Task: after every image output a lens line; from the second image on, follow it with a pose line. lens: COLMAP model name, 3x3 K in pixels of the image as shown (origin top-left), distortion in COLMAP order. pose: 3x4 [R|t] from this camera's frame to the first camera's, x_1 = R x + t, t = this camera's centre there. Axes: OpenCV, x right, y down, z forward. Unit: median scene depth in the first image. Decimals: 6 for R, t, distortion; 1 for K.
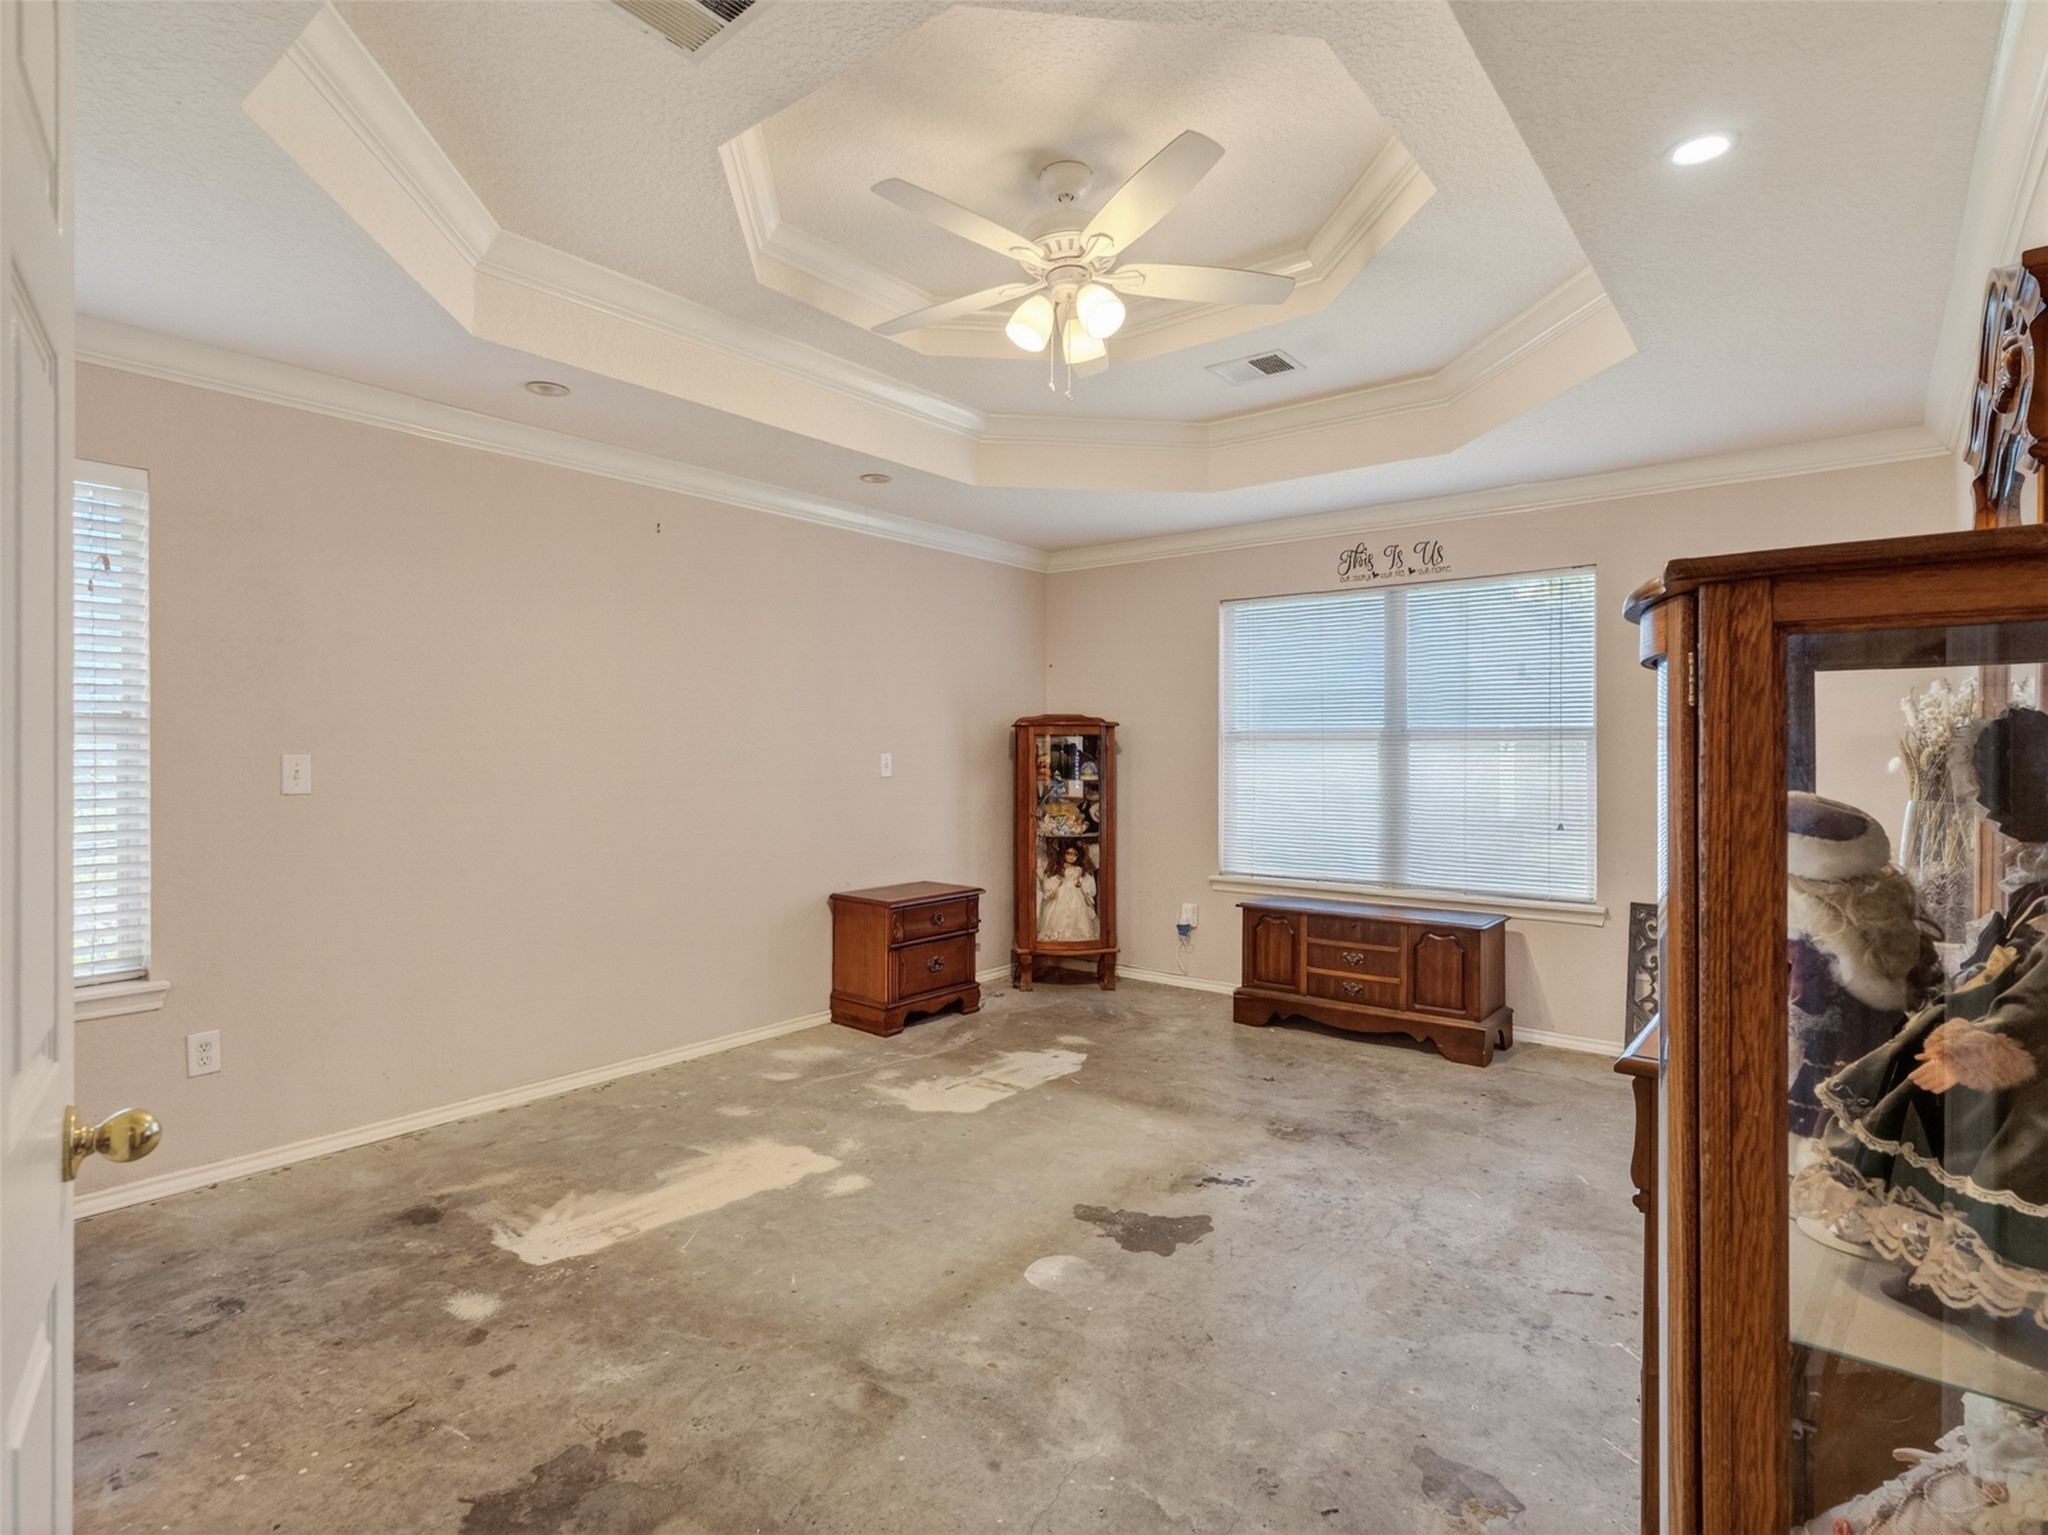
lens RADIAL K [[1051.3, 0, 1024.4], [0, 1051.3, 758.7], [0, 0, 1]] dist [-0.007433, 0.004069]
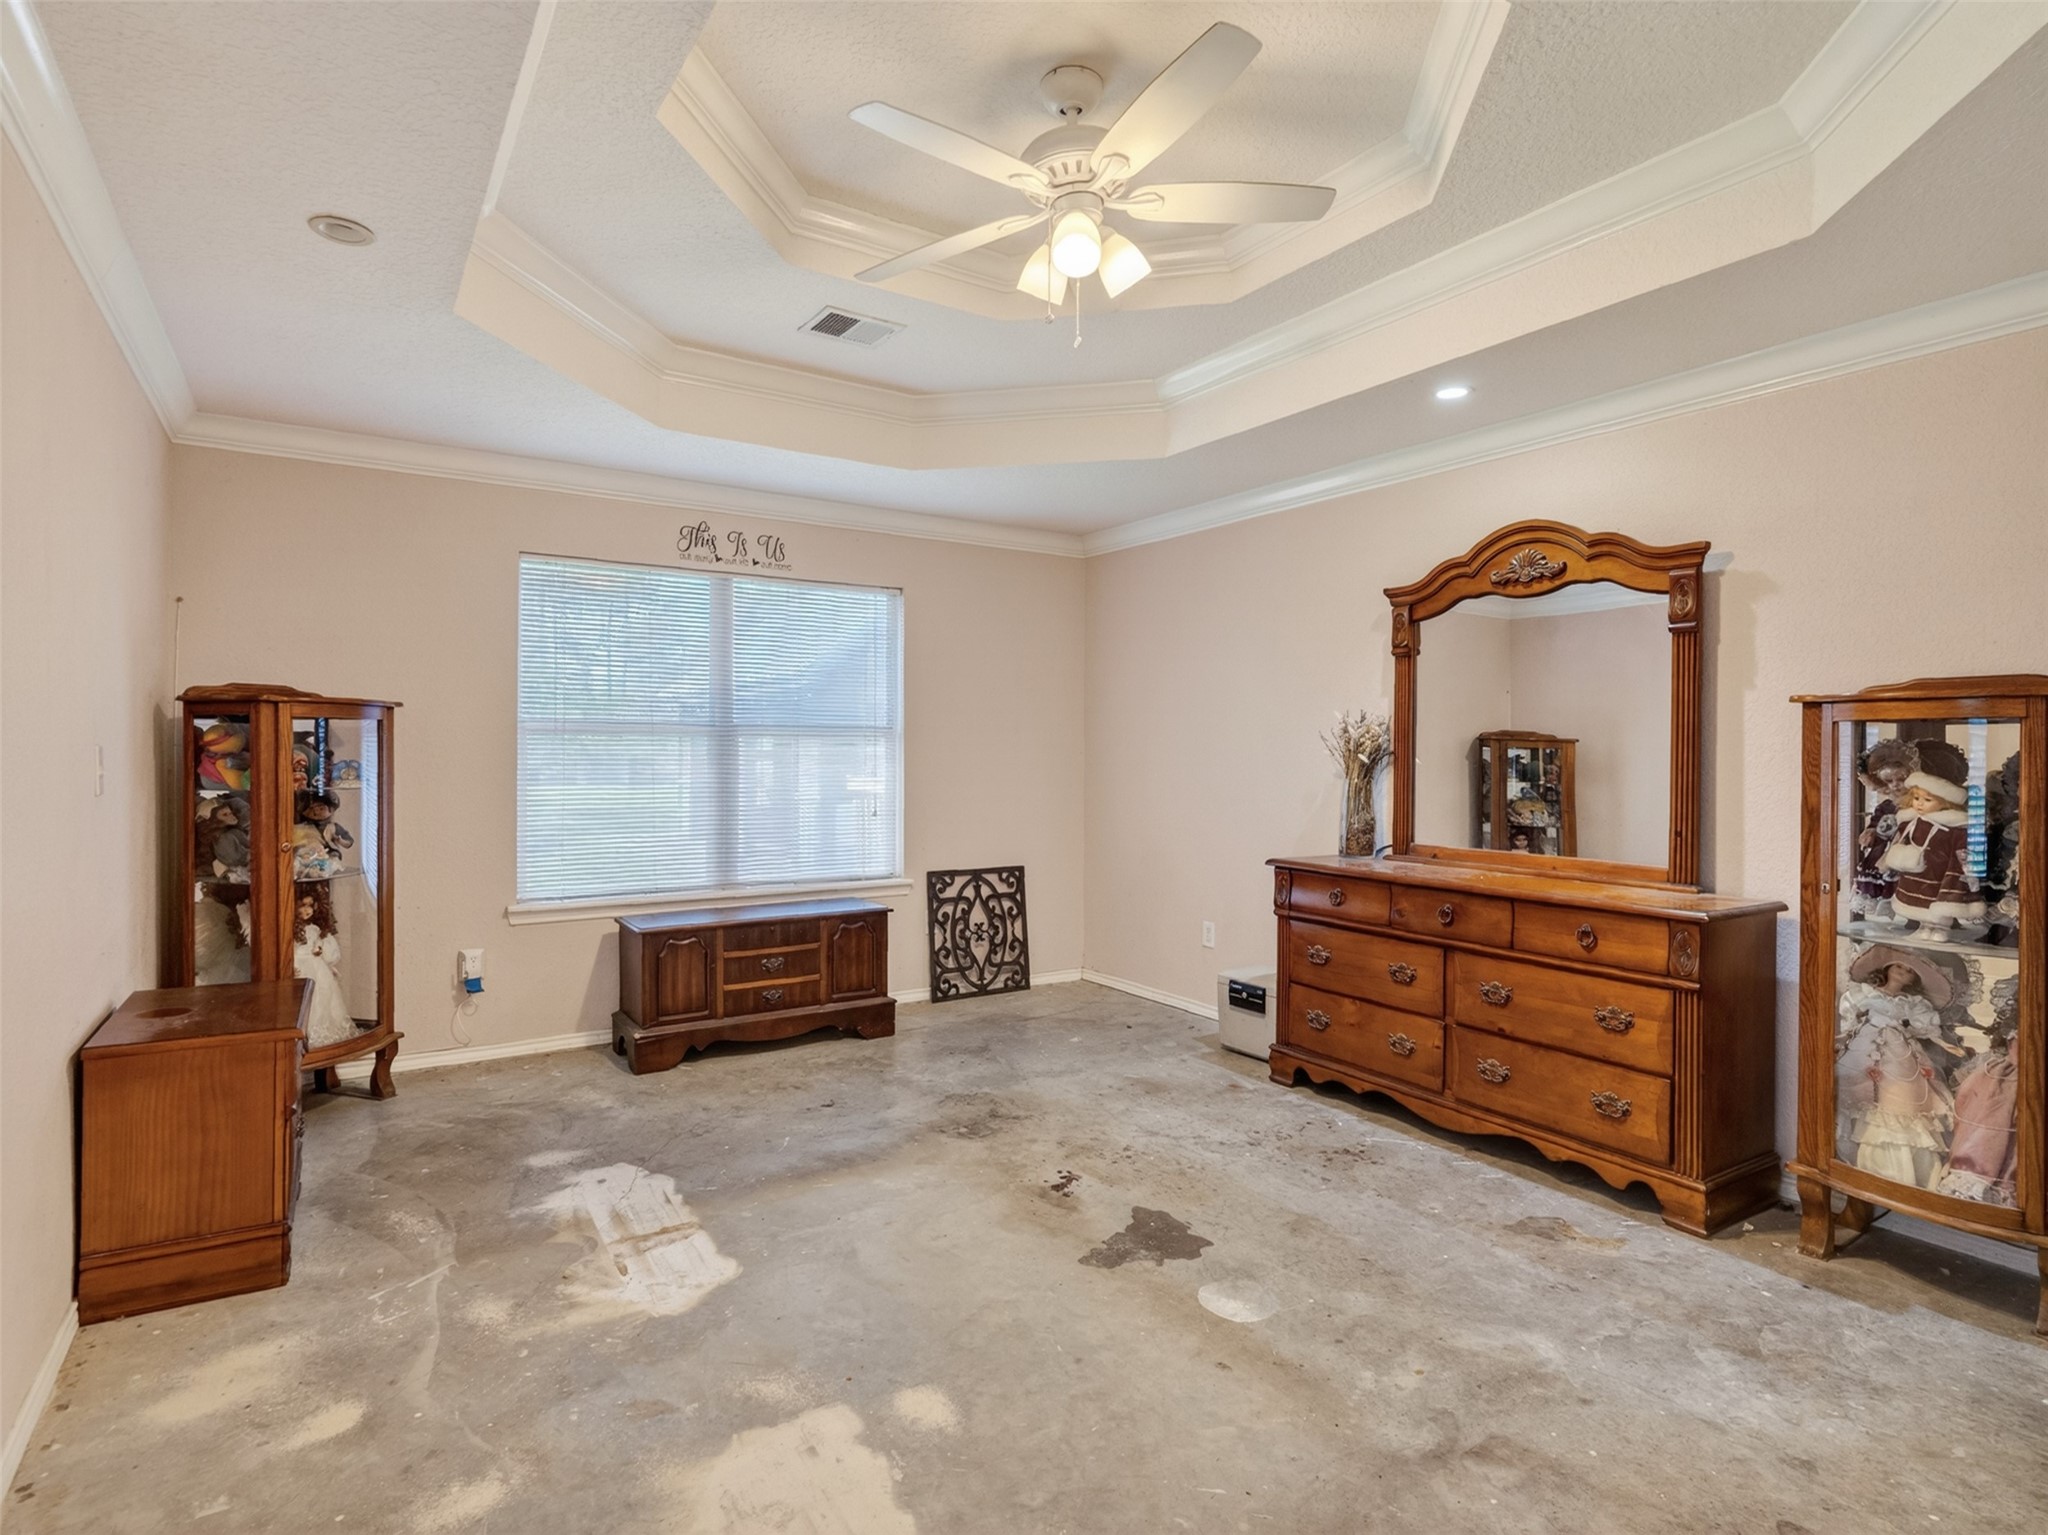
lens RADIAL K [[1051.3, 0, 982.9], [0, 1051.3, 760.3], [0, 0, 1]] dist [-0.007433, 0.004069]
pose [[0.331006, -0.007600, 0.943598, -0.591331], [-0.000050, 0.999967, 0.008071, -0.002465], [-0.943629, -0.002719, 0.330995, 0.576311]]
